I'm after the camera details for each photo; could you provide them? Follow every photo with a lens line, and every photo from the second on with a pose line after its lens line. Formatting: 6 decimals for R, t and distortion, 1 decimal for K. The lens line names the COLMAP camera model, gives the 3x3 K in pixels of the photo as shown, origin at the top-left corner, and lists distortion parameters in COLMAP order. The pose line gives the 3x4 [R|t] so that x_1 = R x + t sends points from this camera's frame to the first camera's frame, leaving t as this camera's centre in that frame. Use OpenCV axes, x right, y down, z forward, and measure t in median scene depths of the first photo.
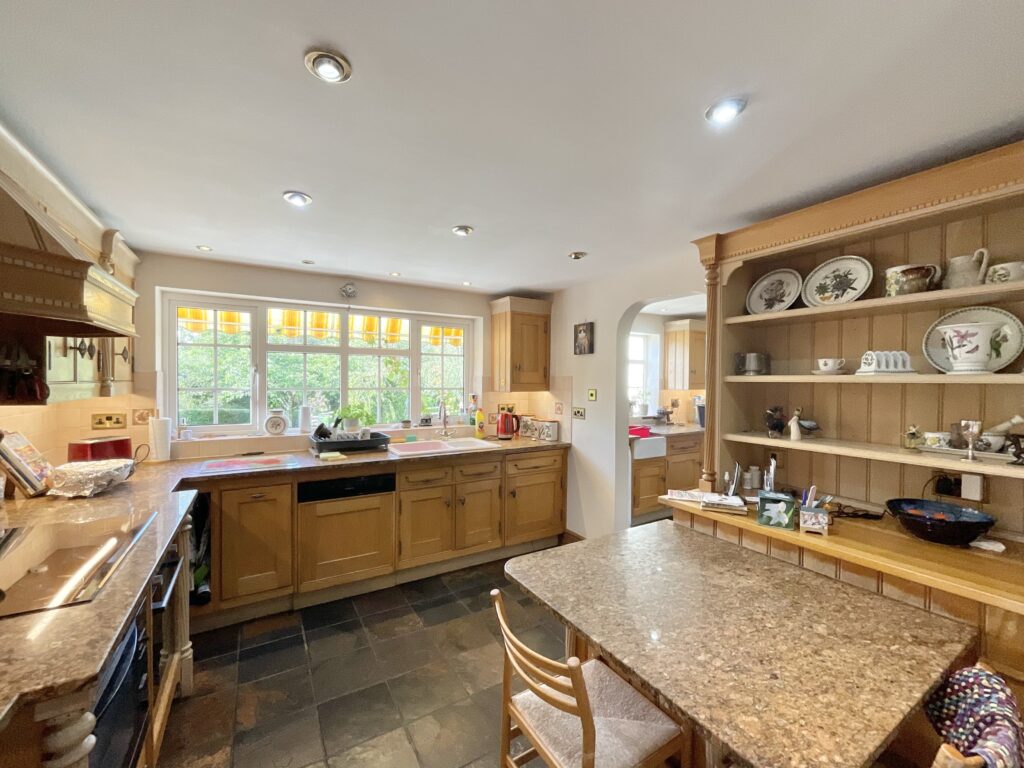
lens RADIAL K [[416.5, 0, 510.8], [0, 416.5, 383.8], [0, 0, 1]] dist [-0.000527, 0.000322]
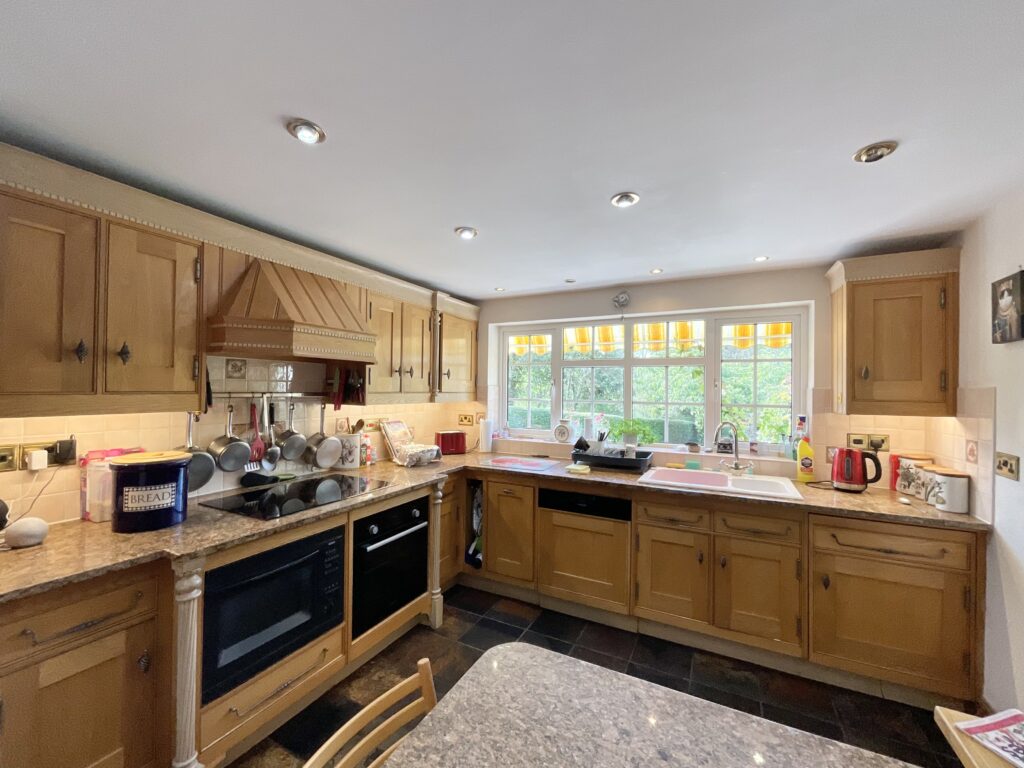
lens RADIAL K [[416.5, 0, 511.9], [0, 416.5, 386.2], [0, 0, 1]] dist [-0.000527, 0.000322]
pose [[0.524899, -0.007895, -0.851128, 0.288052], [-0.015322, 0.999707, -0.018723, -0.003148], [0.851027, 0.022868, 0.524624, 0.285727]]
